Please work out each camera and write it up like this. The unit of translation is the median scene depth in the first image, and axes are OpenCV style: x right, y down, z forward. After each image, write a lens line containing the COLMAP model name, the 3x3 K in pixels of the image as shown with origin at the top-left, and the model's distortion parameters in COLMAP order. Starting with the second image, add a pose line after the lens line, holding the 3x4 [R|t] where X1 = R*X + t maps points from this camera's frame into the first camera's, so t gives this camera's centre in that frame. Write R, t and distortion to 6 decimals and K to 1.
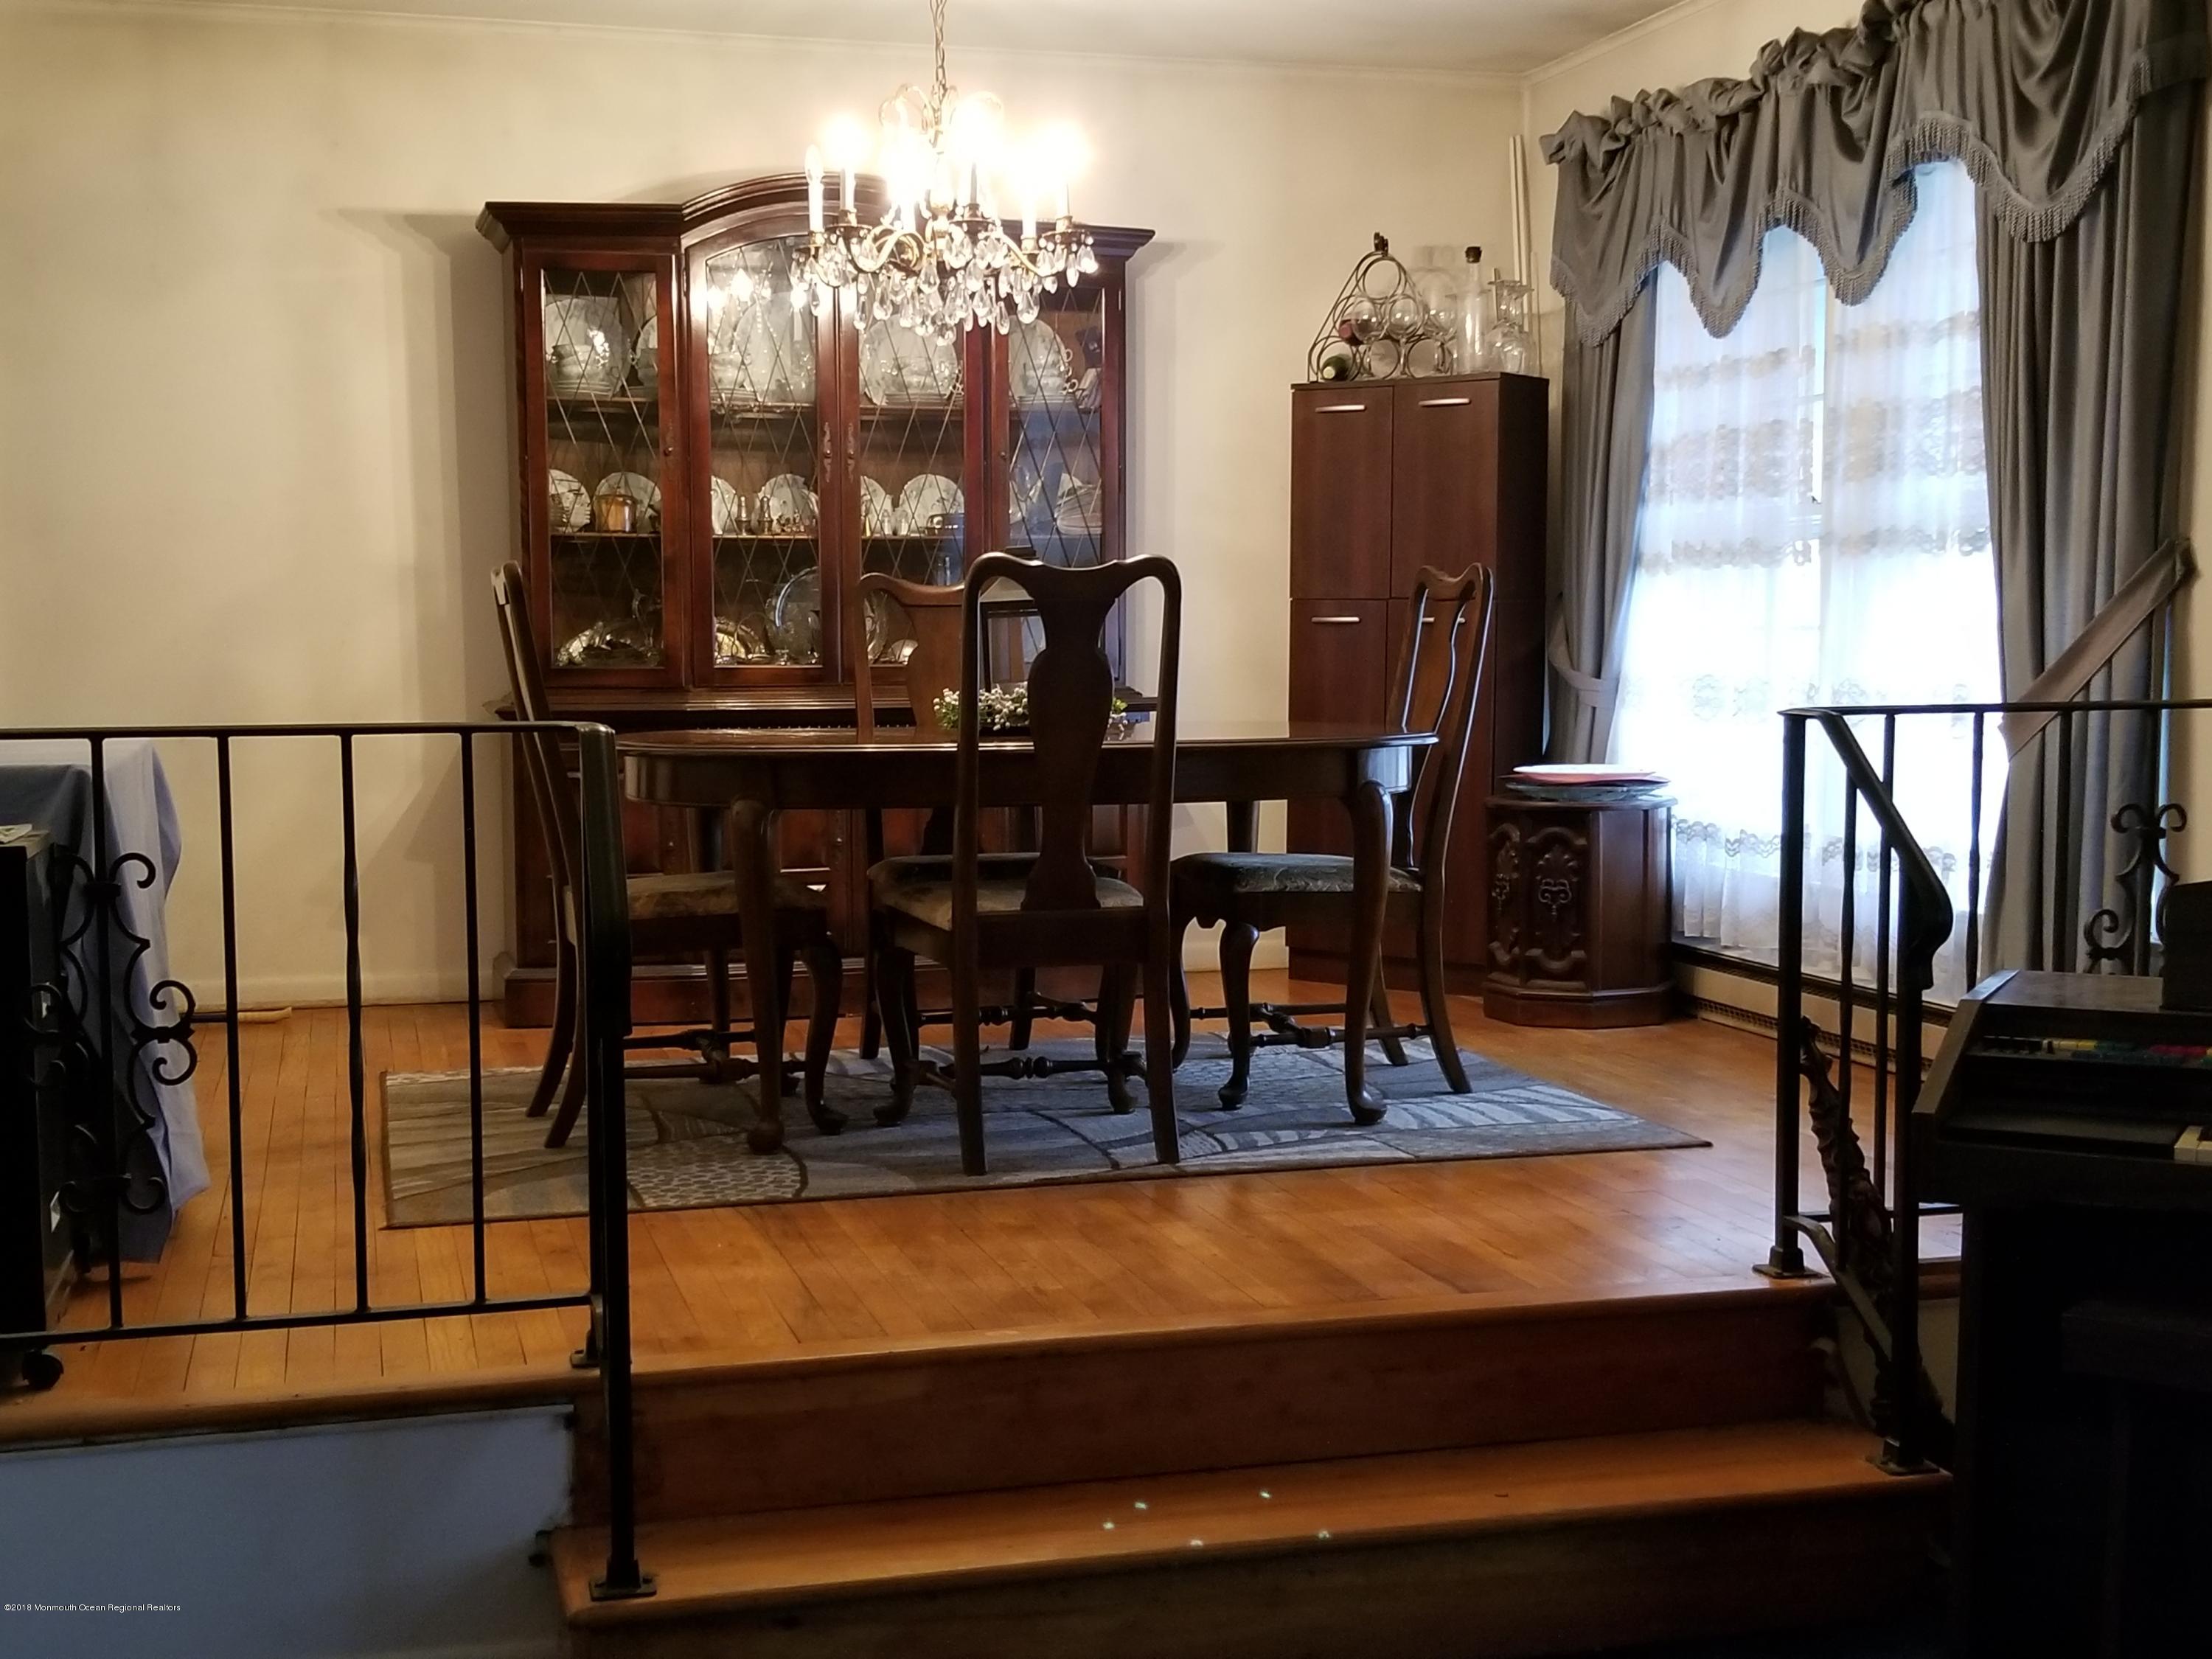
lens RADIAL K [[2764.0, 0, 1106.0], [0, 2764.0, 829.5], [0, 0, 1]] dist [0.180362, -0.511717]
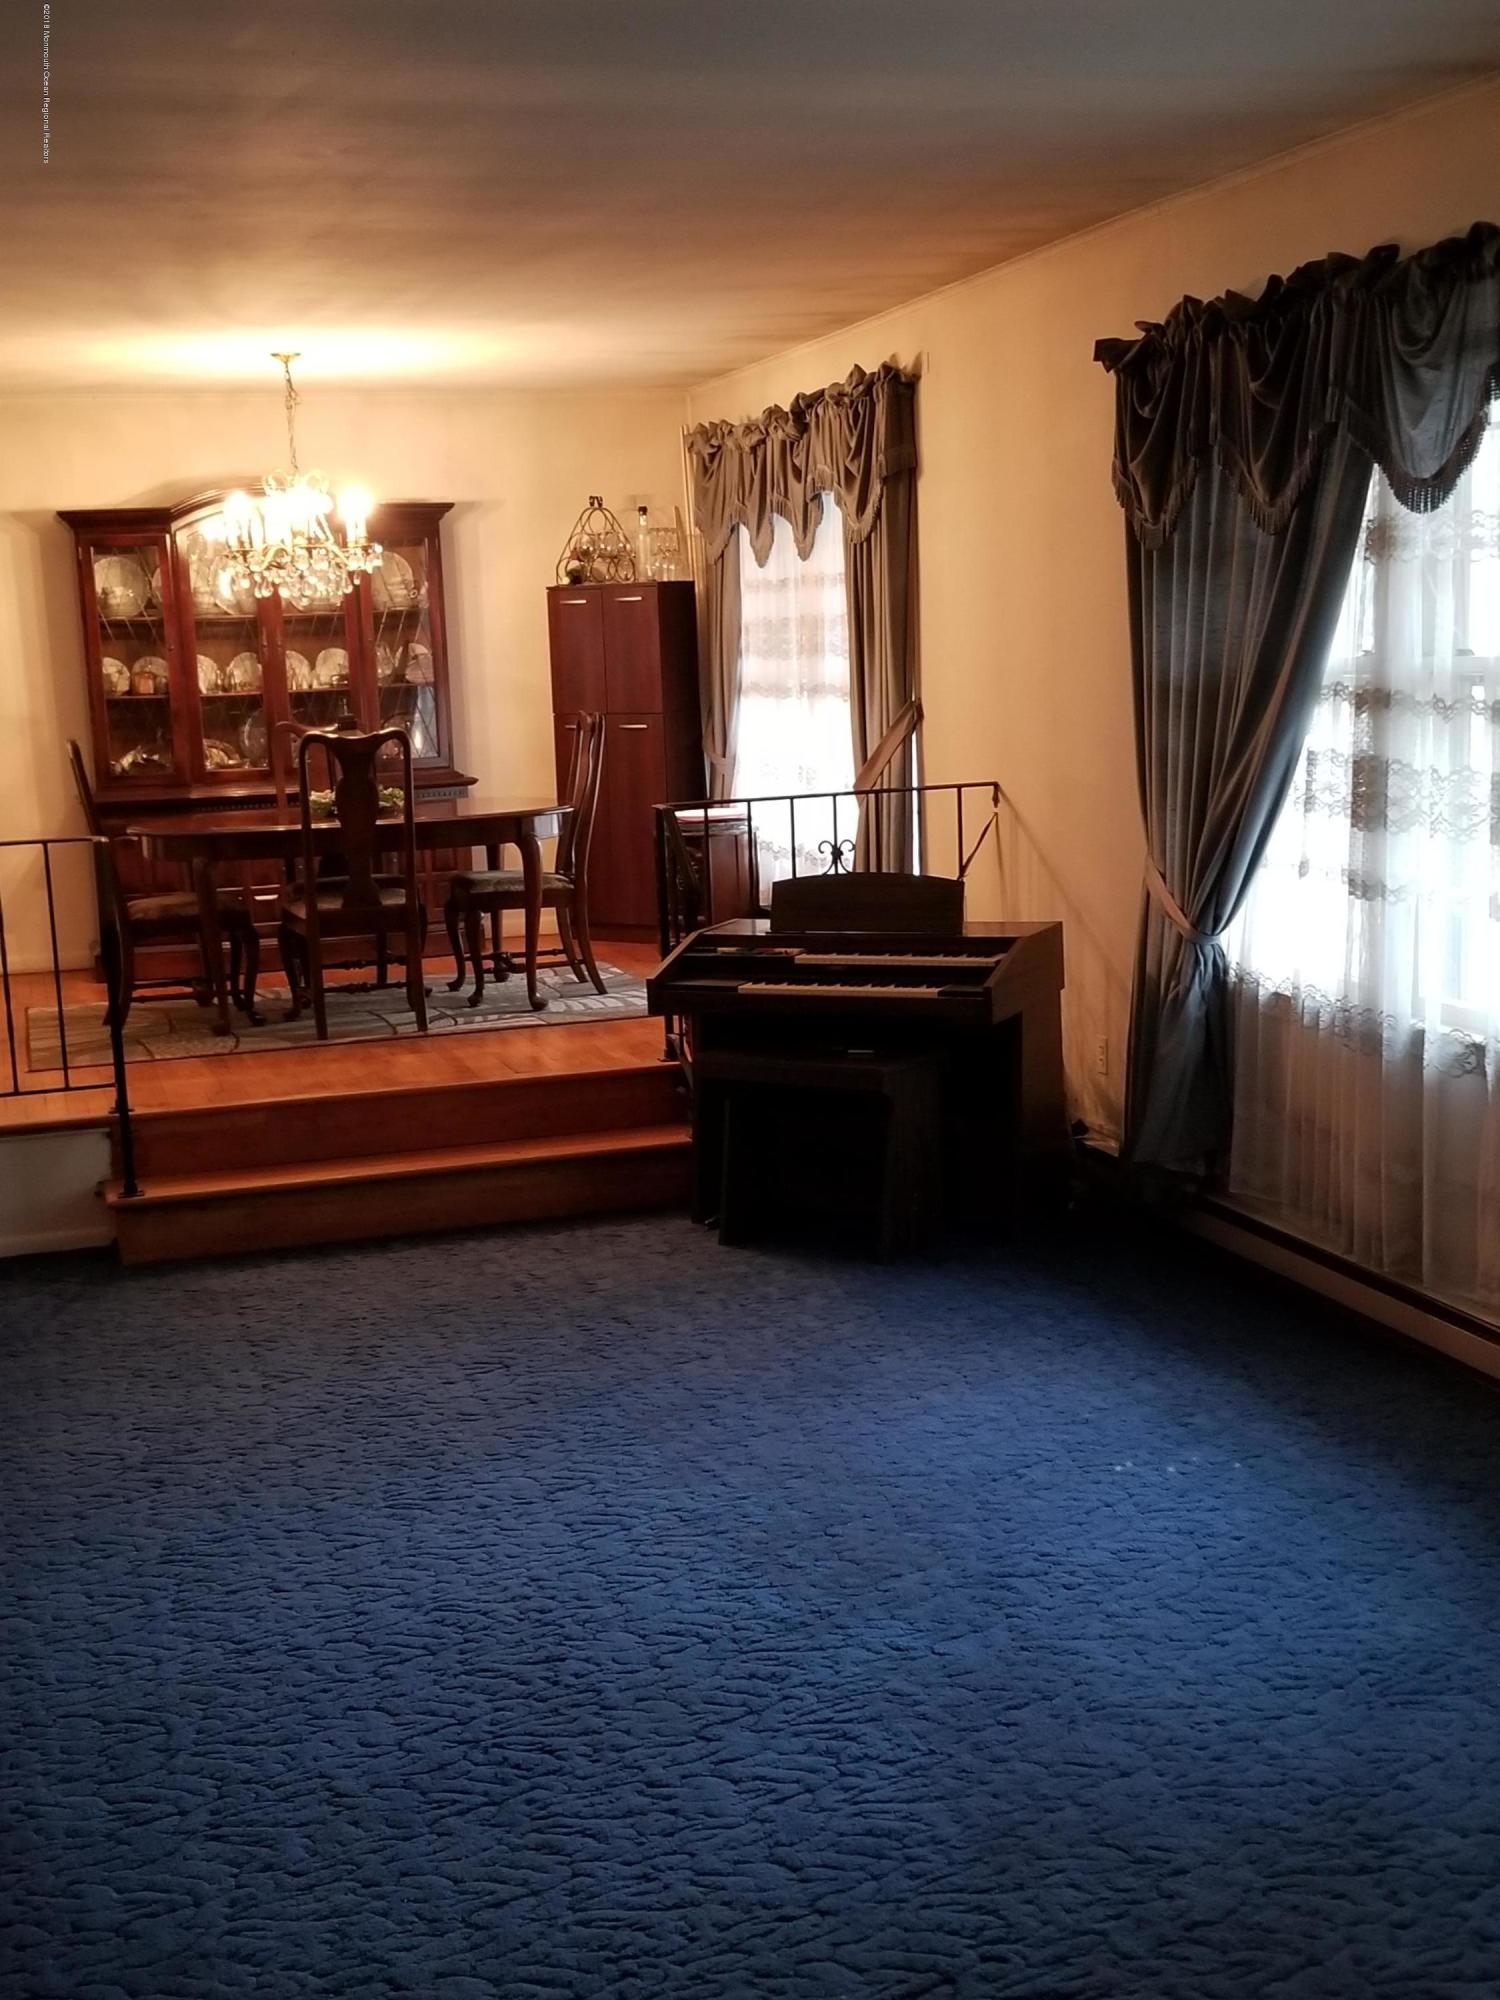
lens RADIAL K [[2499.1, 0, 750.0], [0, 2499.1, 1000.0], [0, 0, 1]] dist [0.180362, -0.511717]
pose [[0.999002, -0.040900, 0.017958, 0.165279], [0.039457, 0.996443, 0.074455, -0.020317], [-0.020939, -0.073672, 0.997063, -0.590210]]
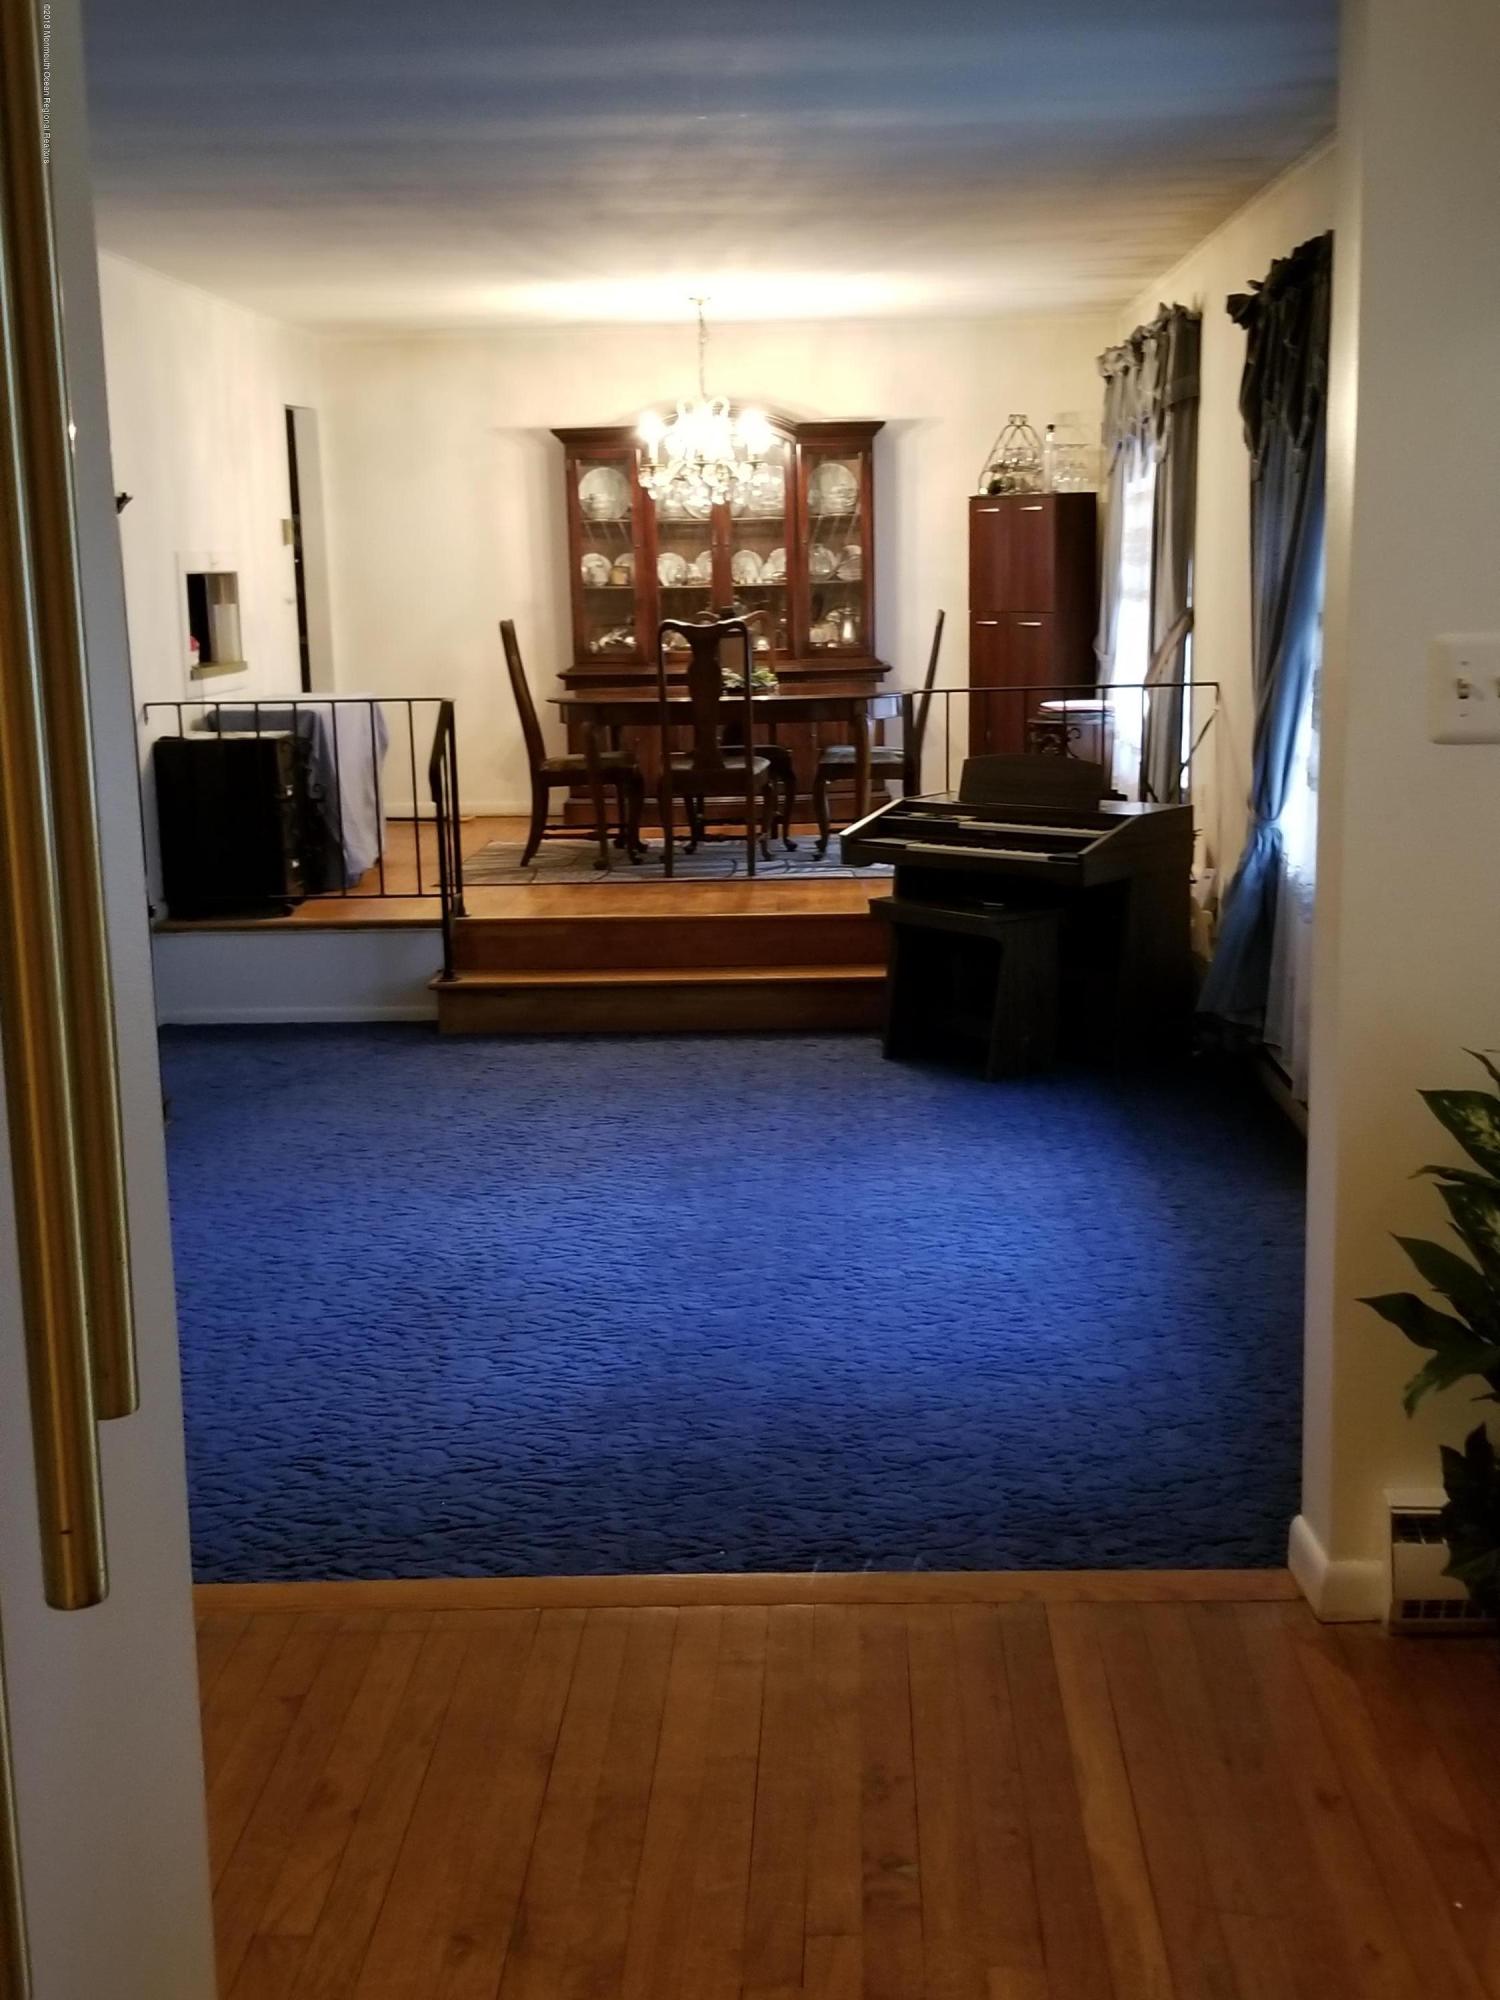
lens RADIAL K [[2499.1, 0, 750.0], [0, 2499.1, 1000.0], [0, 0, 1]] dist [0.180362, -0.511717]
pose [[0.955387, 0.037532, -0.292963, 0.476660], [-0.005229, 0.993887, 0.110277, -0.008317], [0.295311, -0.103825, 0.949743, -0.767384]]
